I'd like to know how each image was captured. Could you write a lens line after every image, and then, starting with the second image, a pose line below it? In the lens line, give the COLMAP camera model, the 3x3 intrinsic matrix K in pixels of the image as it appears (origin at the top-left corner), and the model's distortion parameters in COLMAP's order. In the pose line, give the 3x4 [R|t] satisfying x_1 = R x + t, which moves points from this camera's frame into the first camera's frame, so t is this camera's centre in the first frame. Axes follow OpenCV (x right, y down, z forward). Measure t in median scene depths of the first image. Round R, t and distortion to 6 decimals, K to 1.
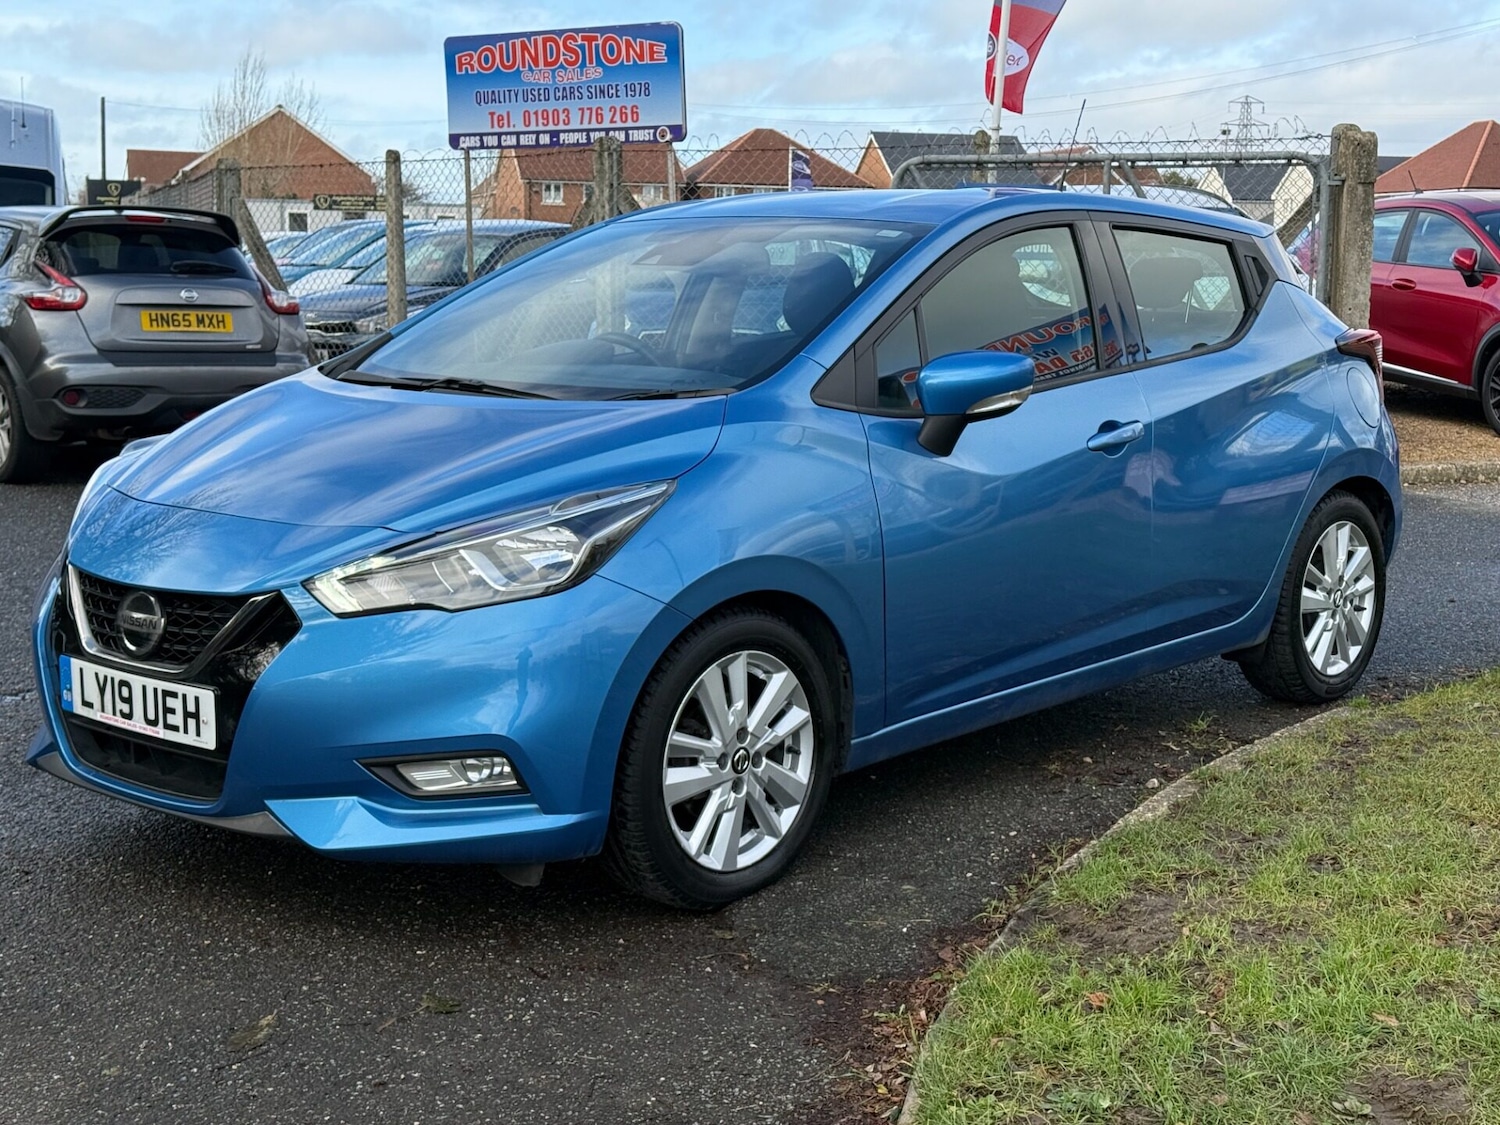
lens RADIAL K [[2145.3, 0, 756.0], [0, 2145.3, 567.8], [0, 0, 1]] dist [0.188905, -0.388769]
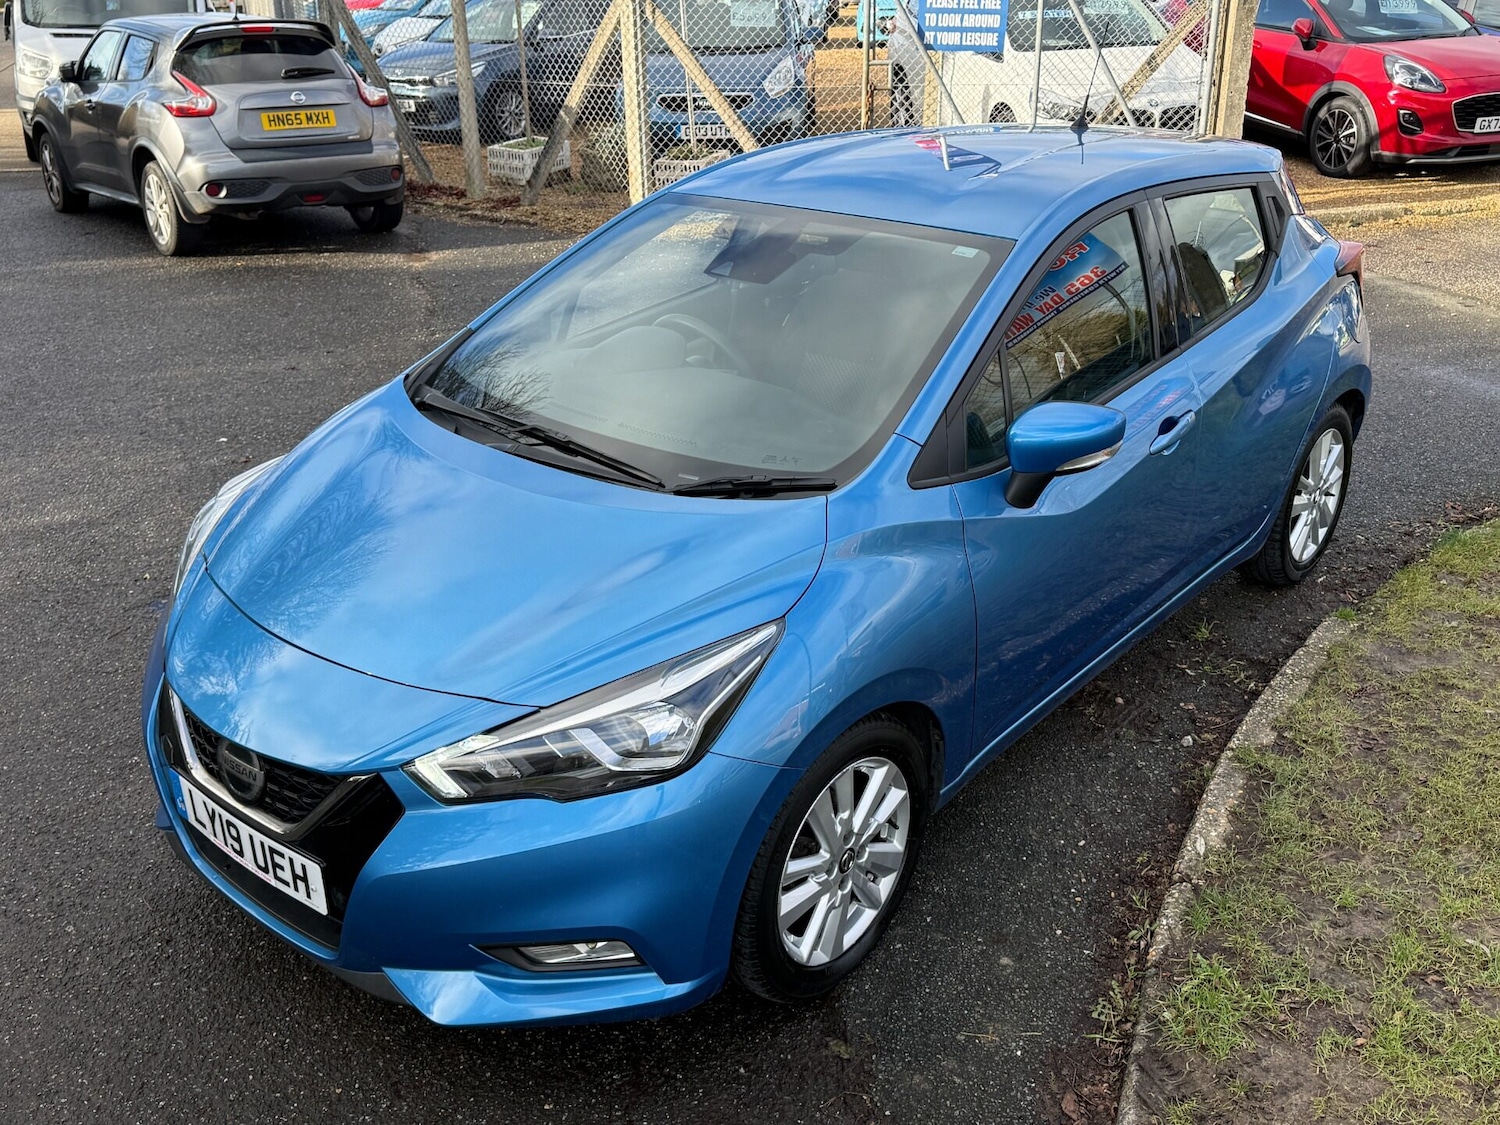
lens RADIAL K [[1400.2, 0, 750.0], [0, 1400.2, 562.5], [0, 0, 1]] dist [0.180559, -0.416456]
pose [[0.999604, -0.024749, 0.013417, -0.040958], [0.020289, 0.963726, 0.266123, -0.158085], [-0.019517, -0.265745, 0.963846, 0.274176]]
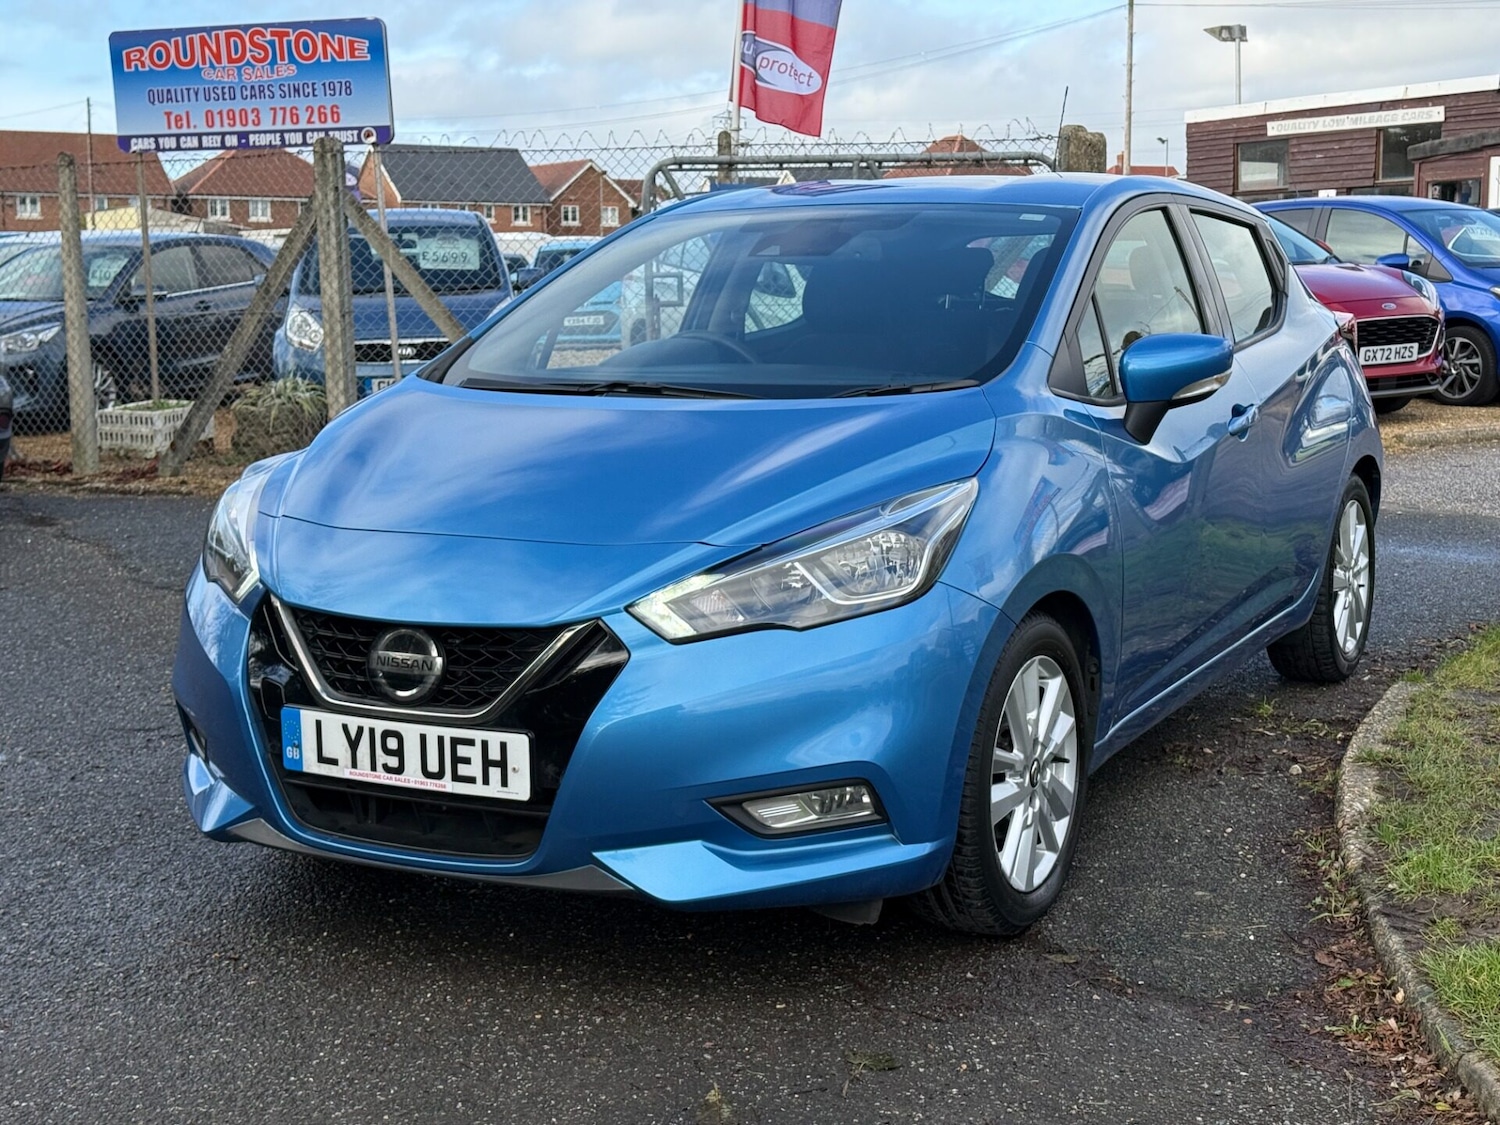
lens RADIAL K [[2145.3, 0, 756.0], [0, 2145.3, 567.8], [0, 0, 1]] dist [0.188905, -0.388769]
pose [[0.971679, -0.050629, 0.230816, -0.237026], [0.051976, 0.998648, 0.000244, -0.004640], [-0.230516, 0.011760, 0.972997, 0.075766]]
